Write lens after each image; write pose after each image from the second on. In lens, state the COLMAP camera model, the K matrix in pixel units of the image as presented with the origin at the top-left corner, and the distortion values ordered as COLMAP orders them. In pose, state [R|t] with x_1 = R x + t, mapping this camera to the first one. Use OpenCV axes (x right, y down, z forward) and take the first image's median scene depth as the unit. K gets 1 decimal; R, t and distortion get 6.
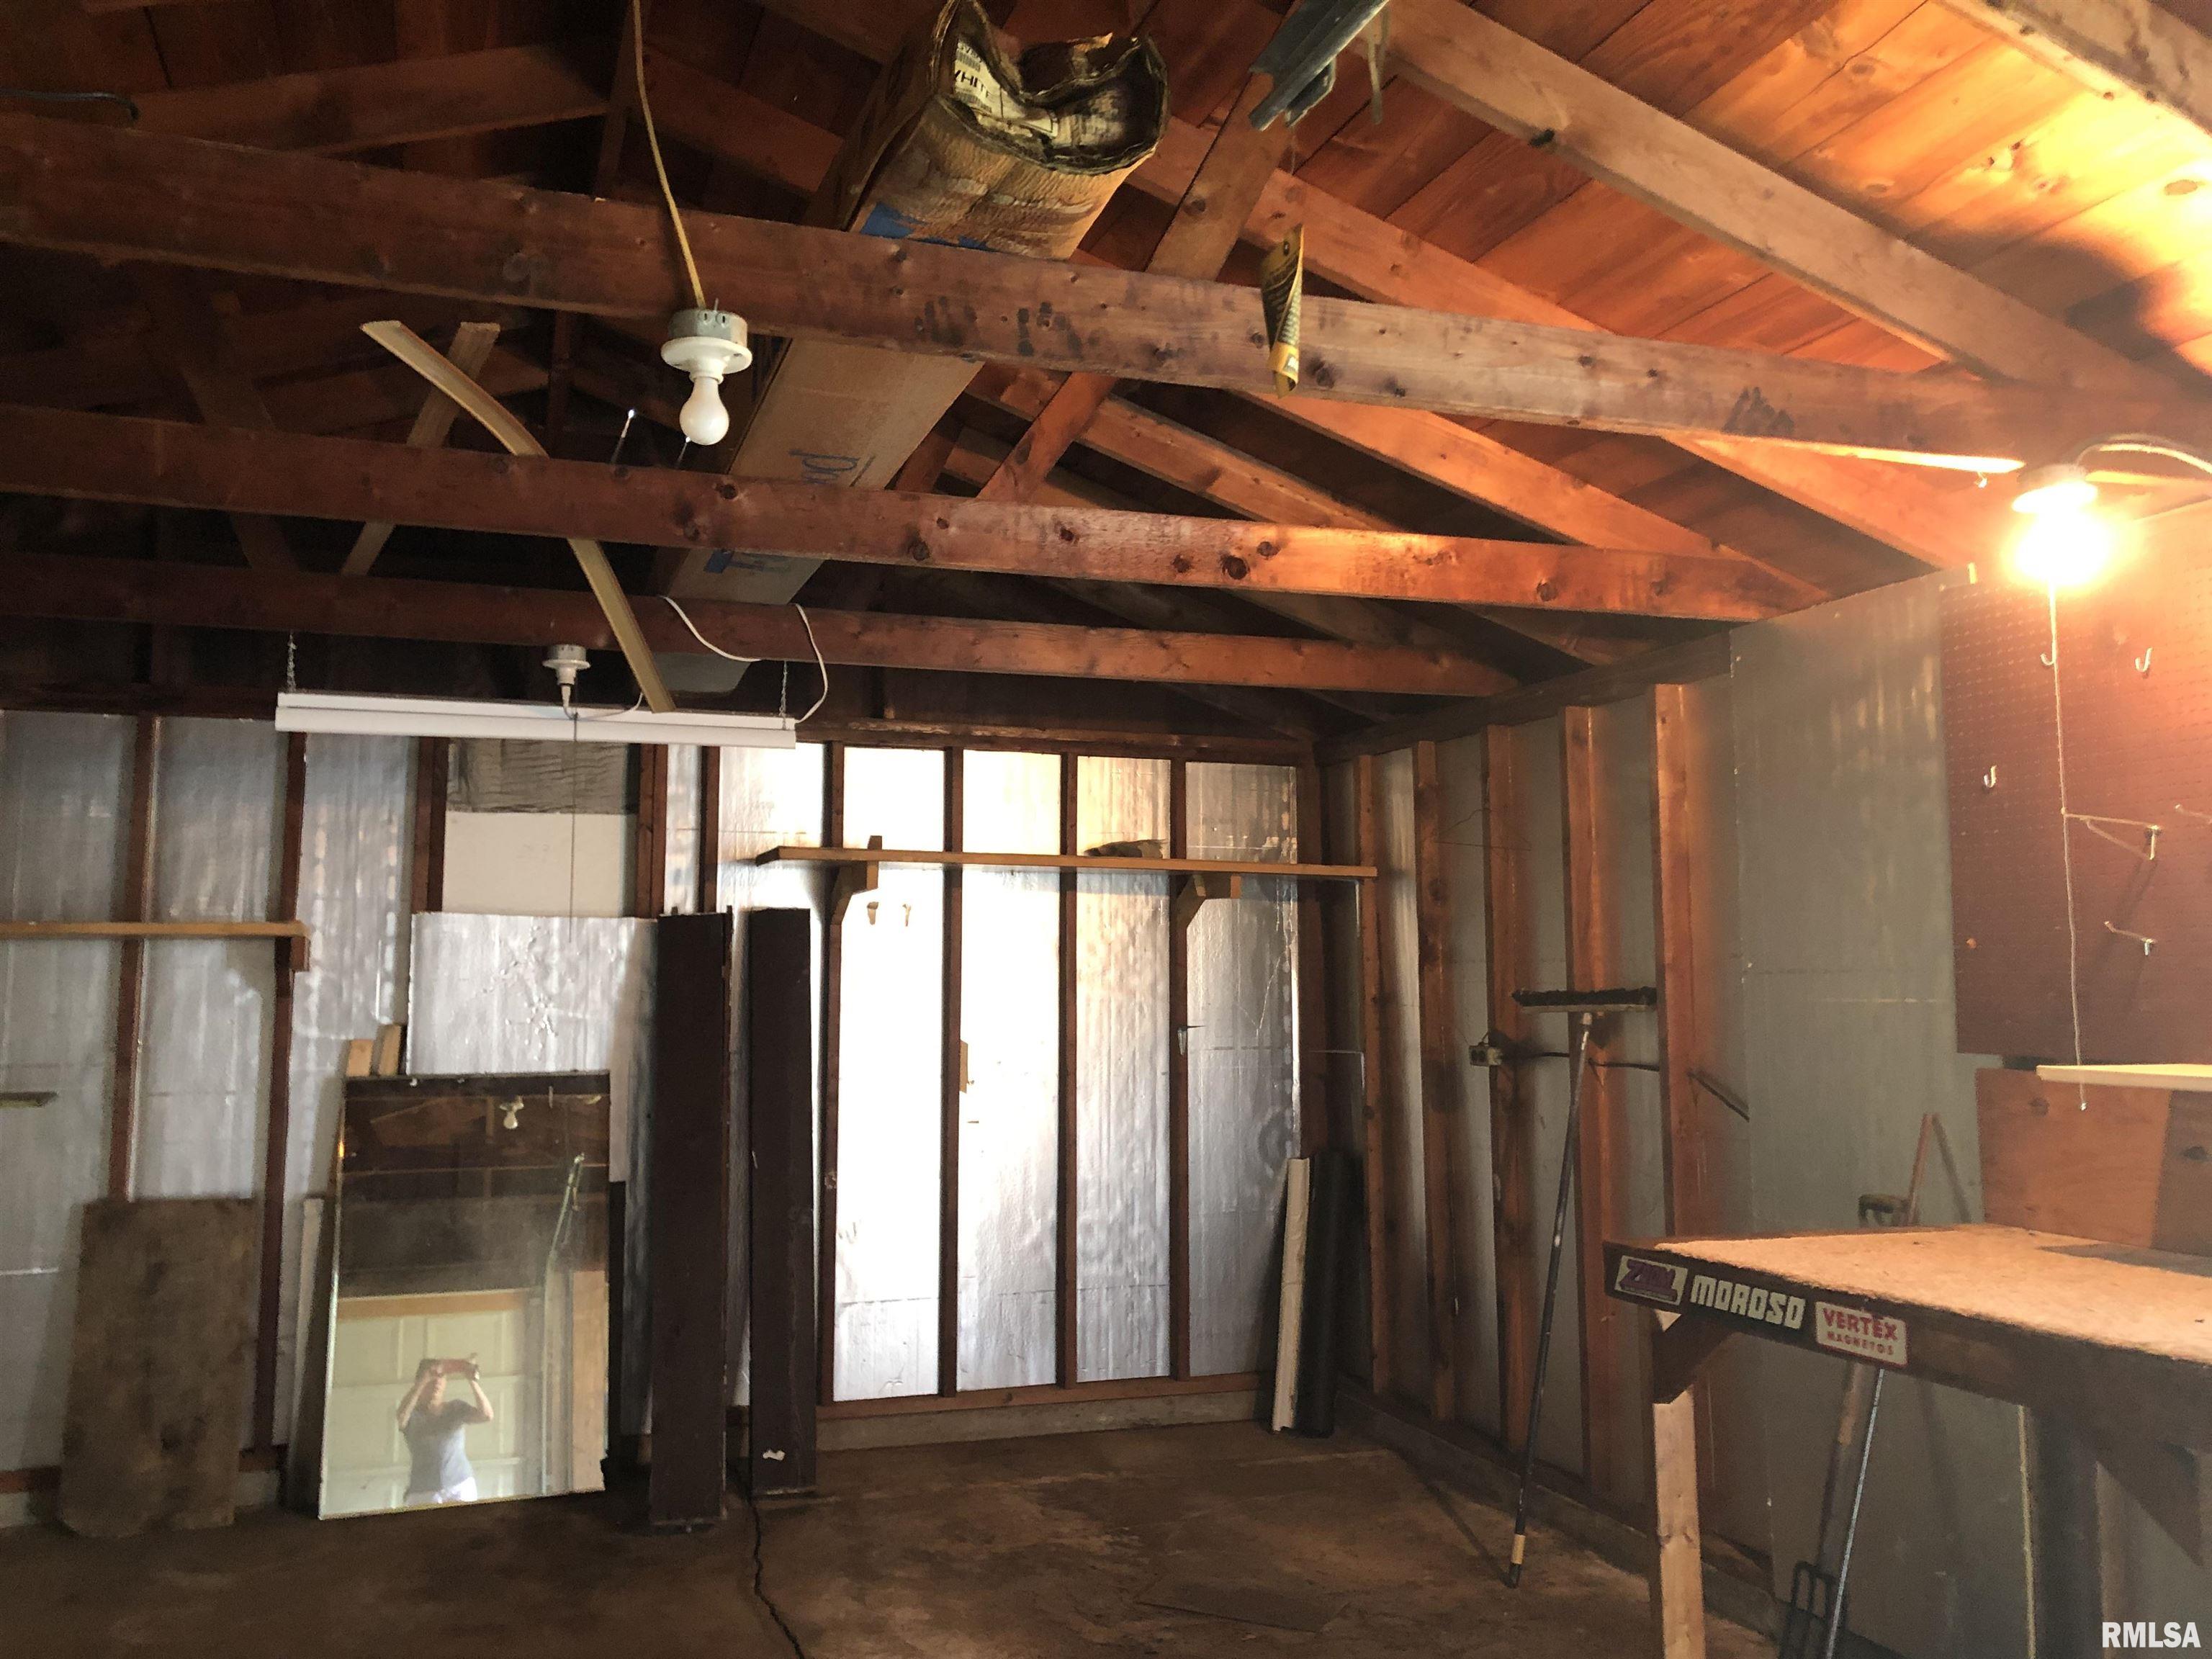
lens RADIAL K [[1828.2, 0, 1105.9], [0, 1828.2, 801.8], [0, 0, 1]] dist [0.066990, -0.077903]
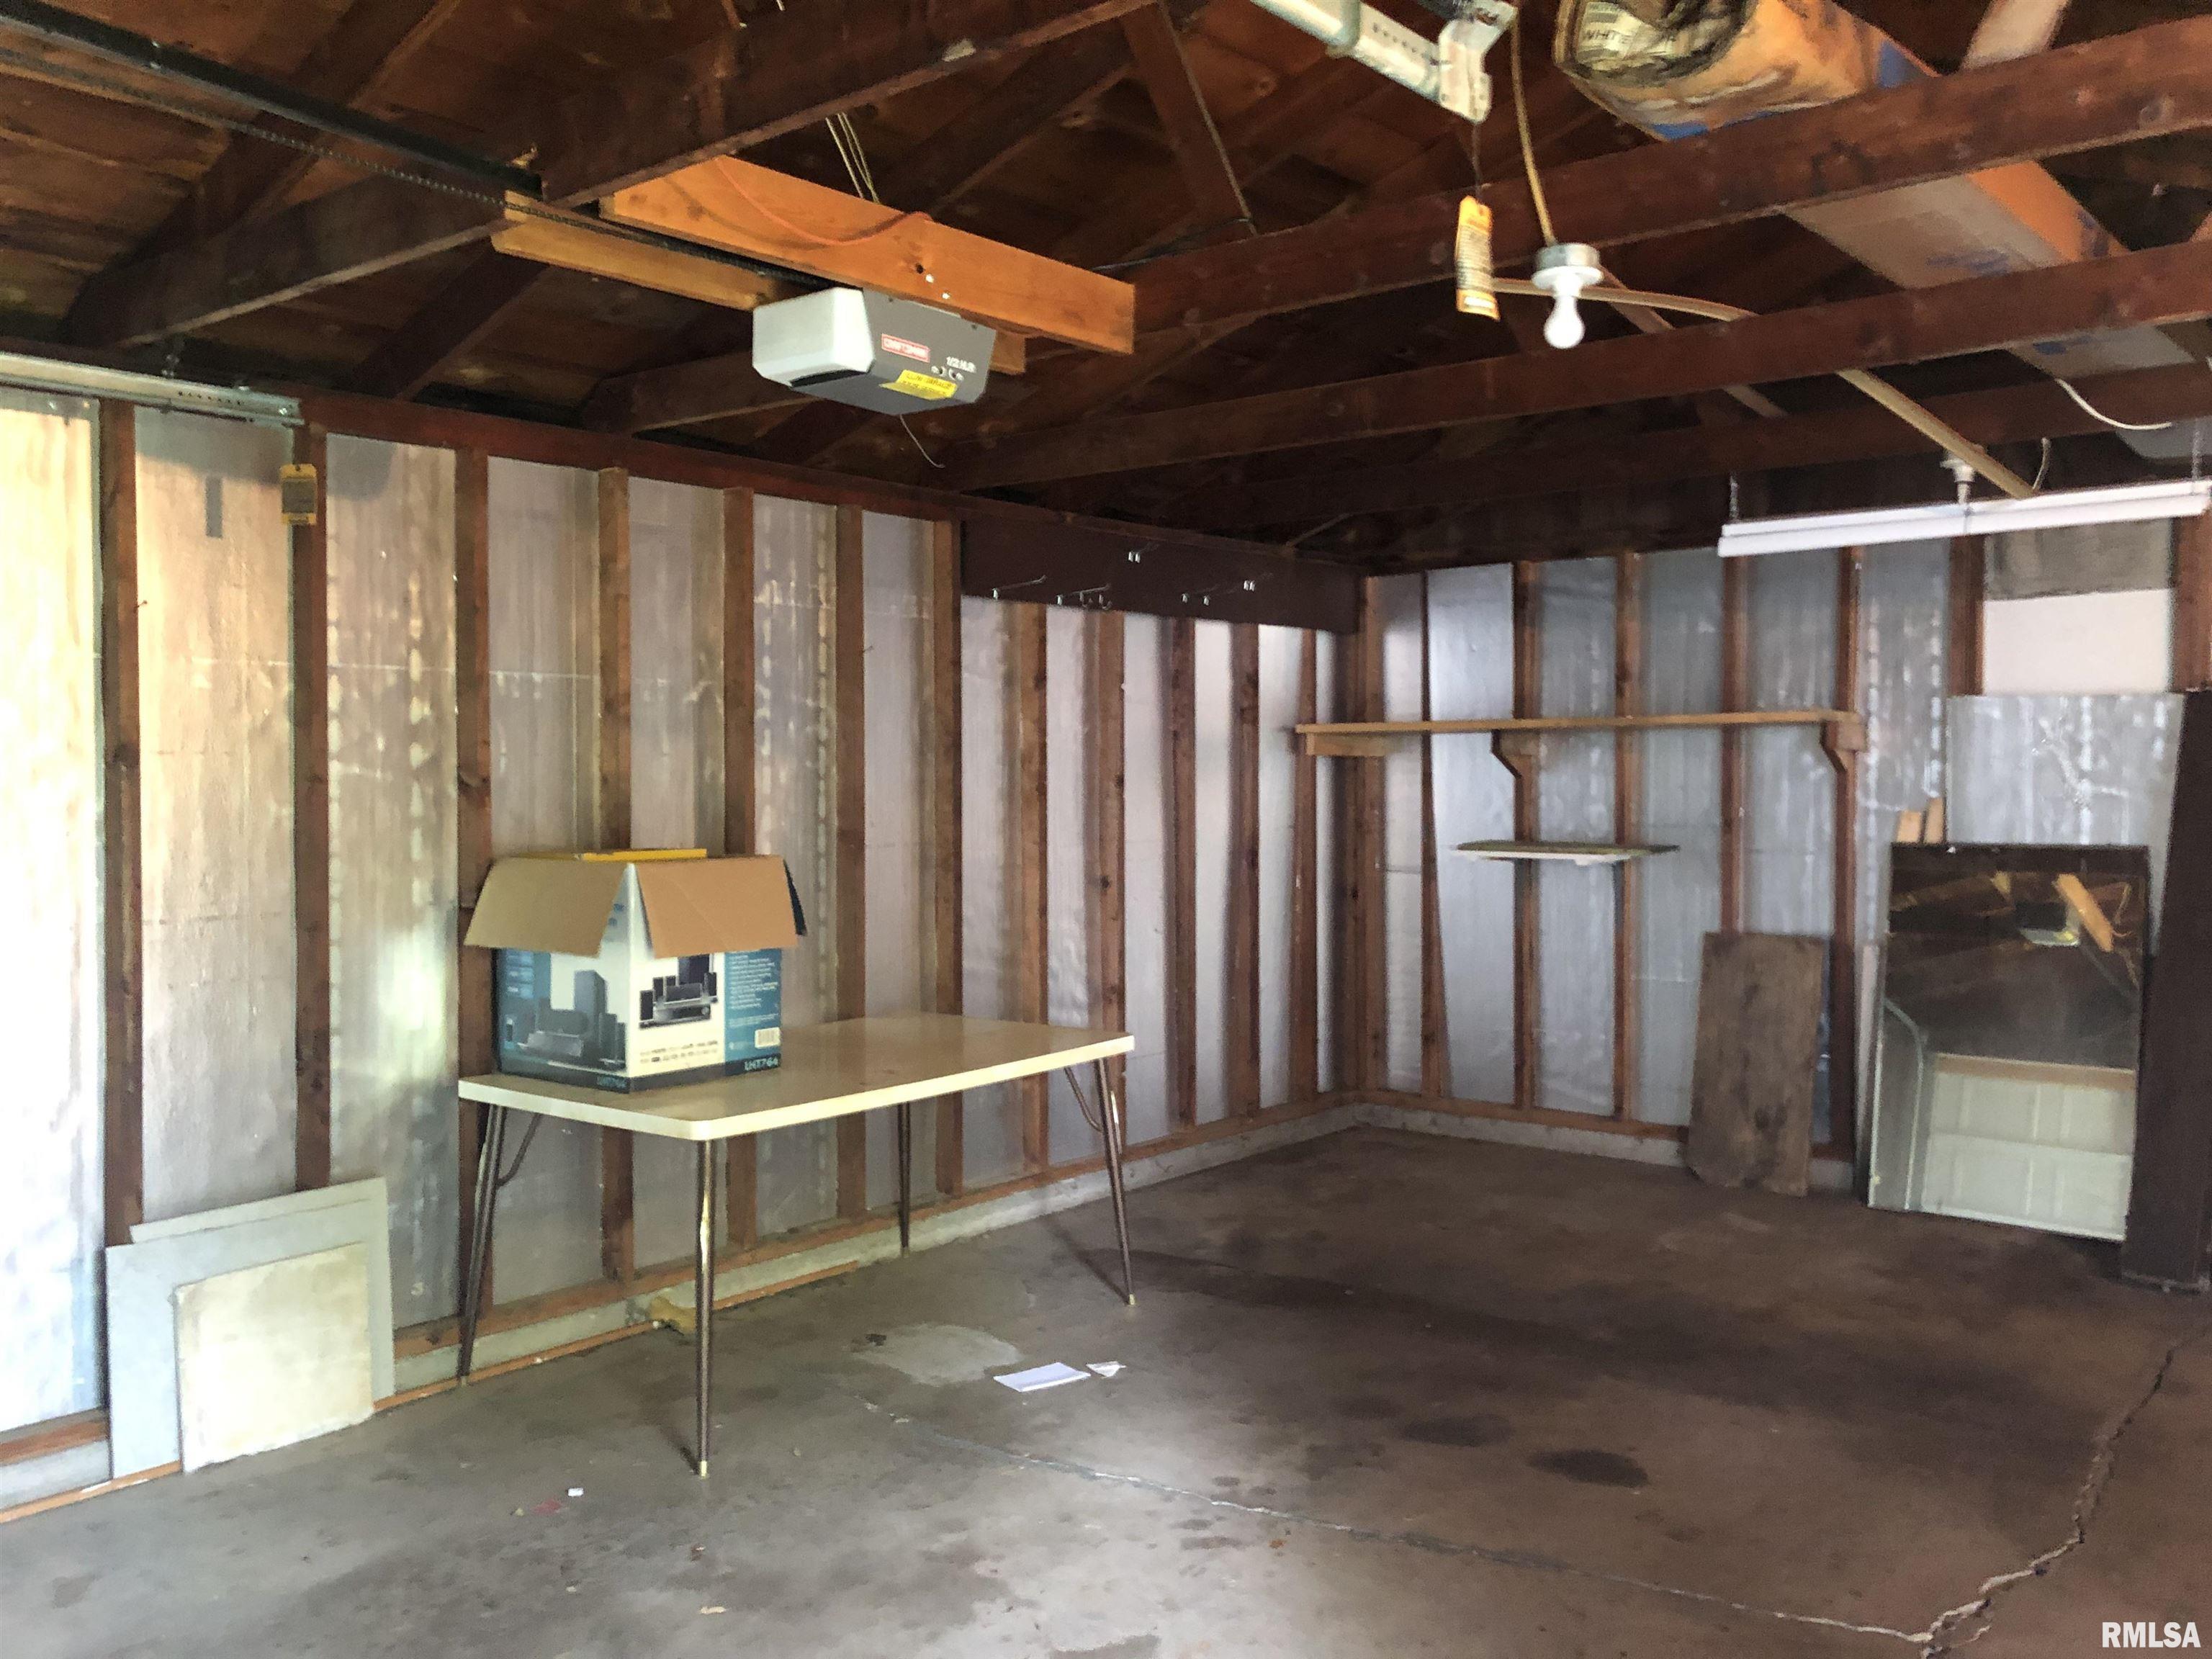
lens RADIAL K [[1828.2, 0, 1105.9], [0, 1828.2, 801.8], [0, 0, 1]] dist [0.066990, -0.077903]
pose [[0.512291, 0.010601, -0.858746, 0.316834], [0.087787, 0.994040, 0.064641, 0.006929], [0.854313, -0.108502, 0.508307, 0.002732]]
